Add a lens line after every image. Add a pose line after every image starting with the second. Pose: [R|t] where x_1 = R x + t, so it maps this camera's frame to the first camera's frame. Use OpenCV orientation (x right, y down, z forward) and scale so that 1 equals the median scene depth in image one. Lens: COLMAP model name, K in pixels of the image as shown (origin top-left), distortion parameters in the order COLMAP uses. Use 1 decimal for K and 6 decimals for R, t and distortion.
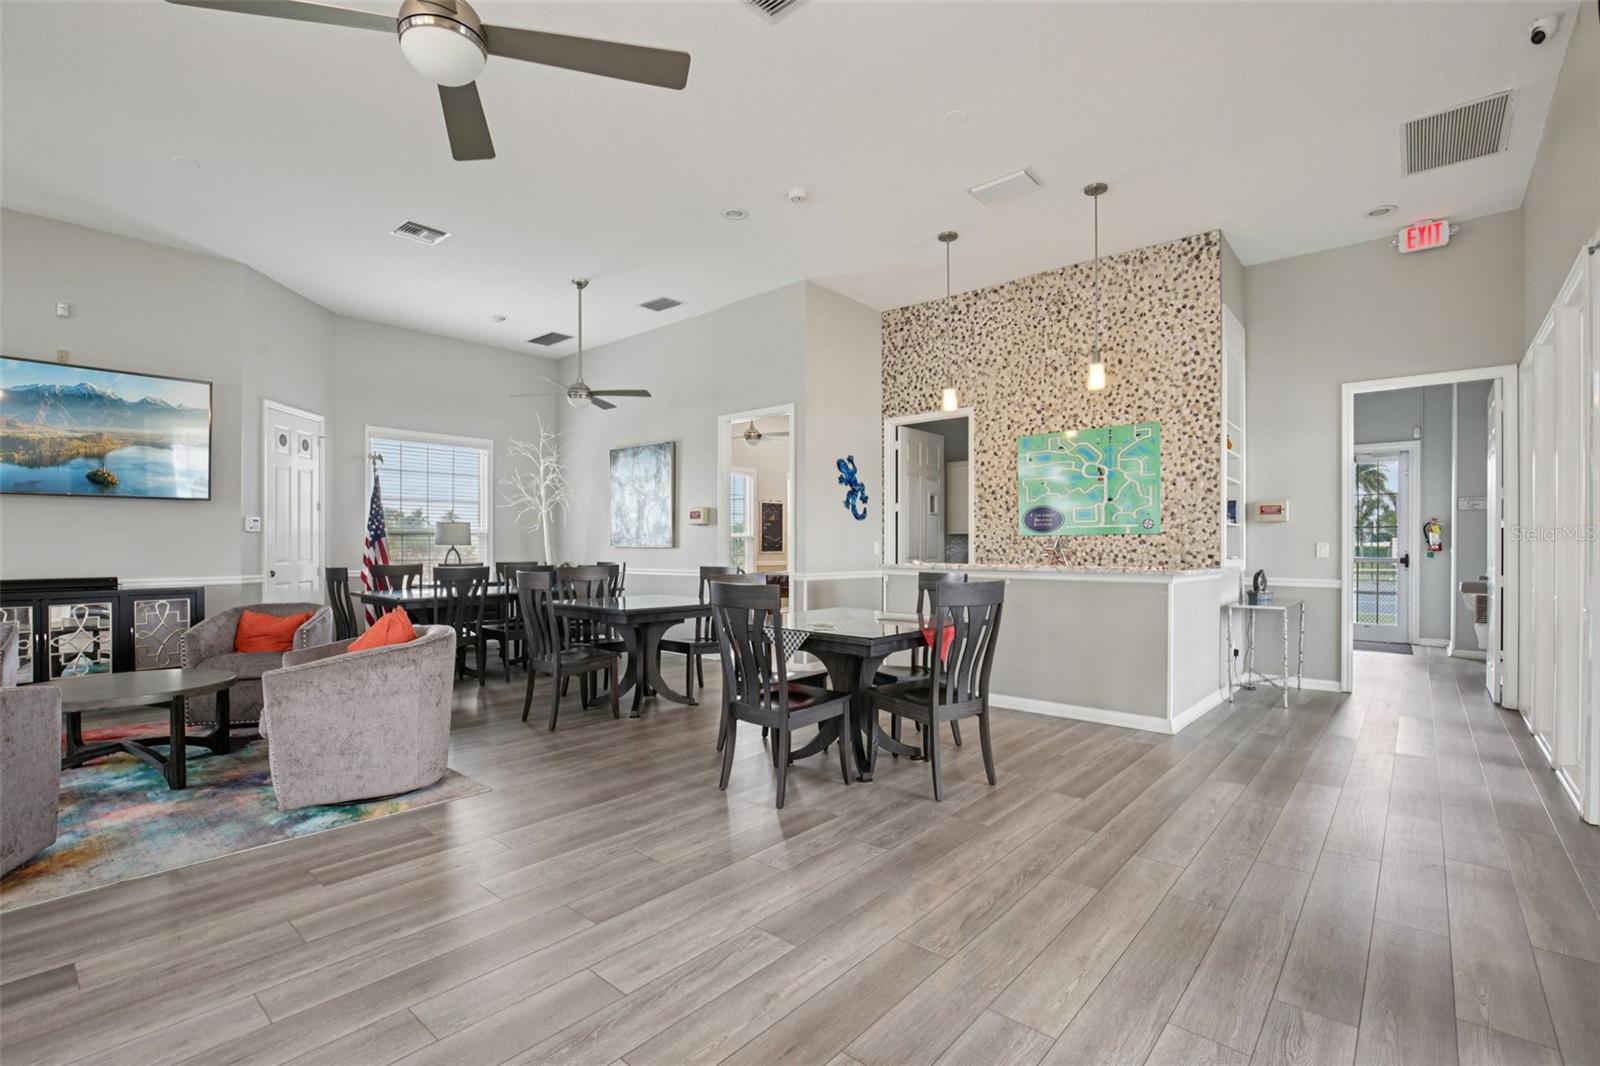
lens RADIAL K [[723.4, 0, 798.3], [0, 723.4, 537.4], [0, 0, 1]] dist [0.001542, 0.000265]
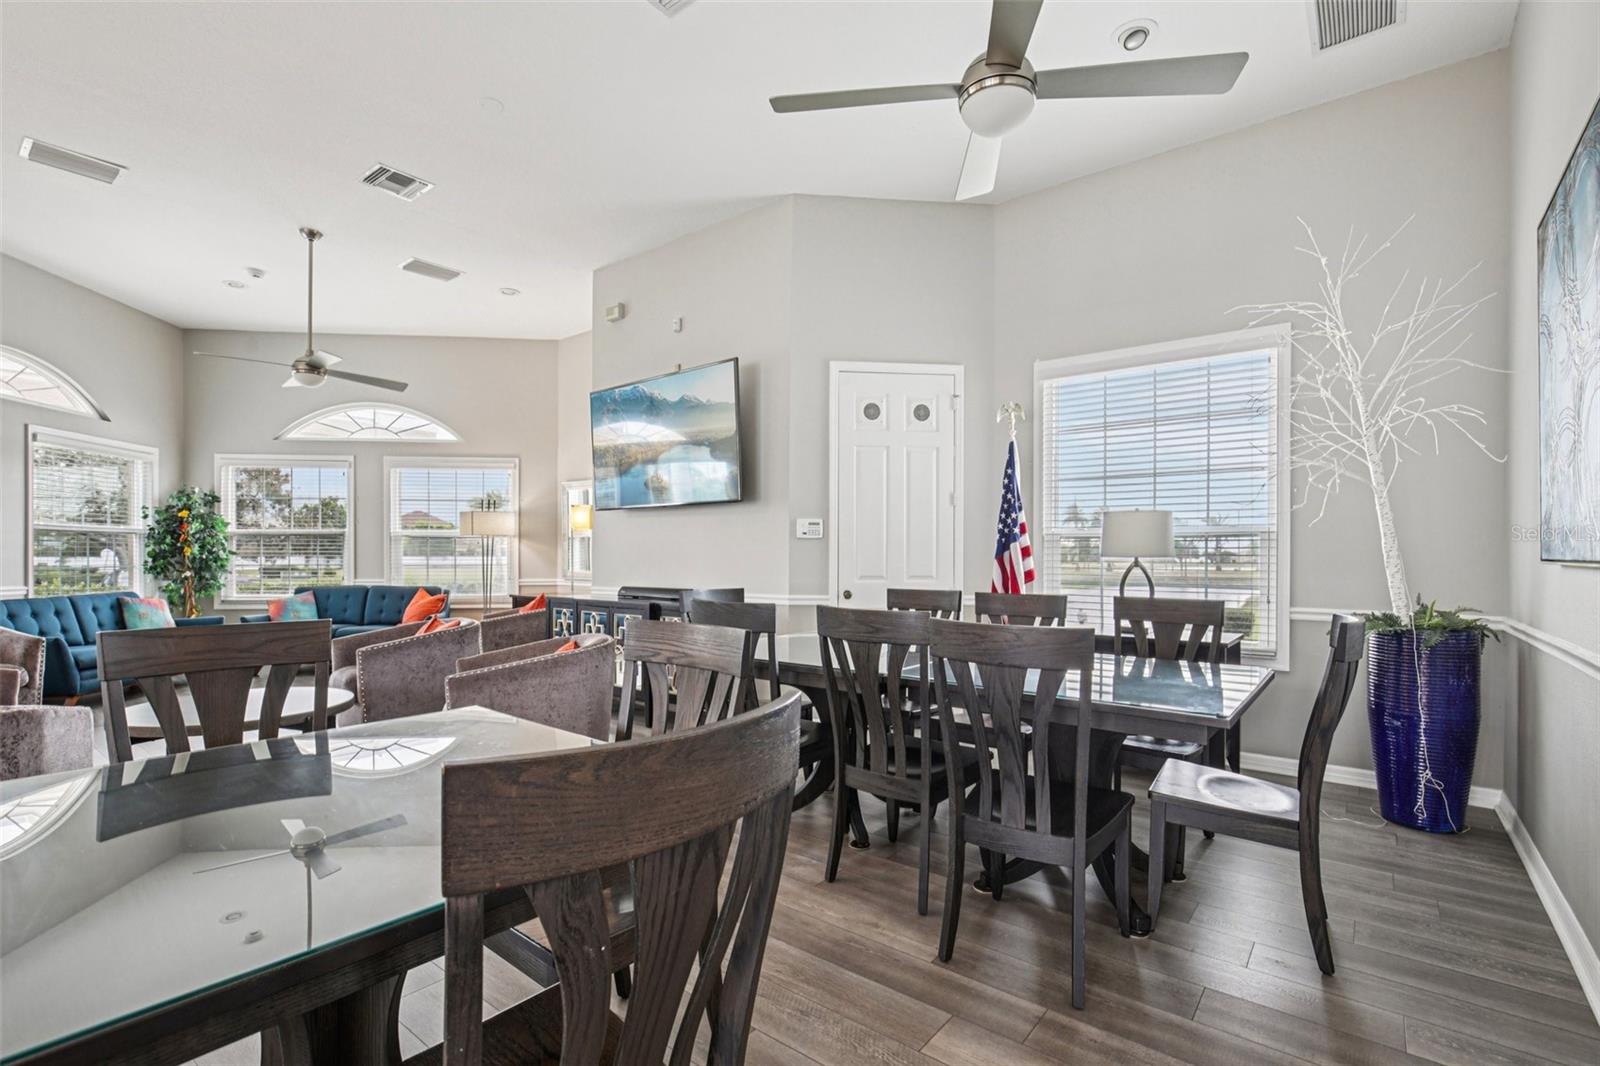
lens RADIAL K [[723.4, 0, 798.6], [0, 723.4, 545.0], [0, 0, 1]] dist [0.001542, 0.000265]
pose [[0.037227, -0.004739, -0.999296, 0.006701], [0.001956, 0.999987, -0.004669, 0.002256], [0.999305, -0.001781, 0.037235, 0.775170]]
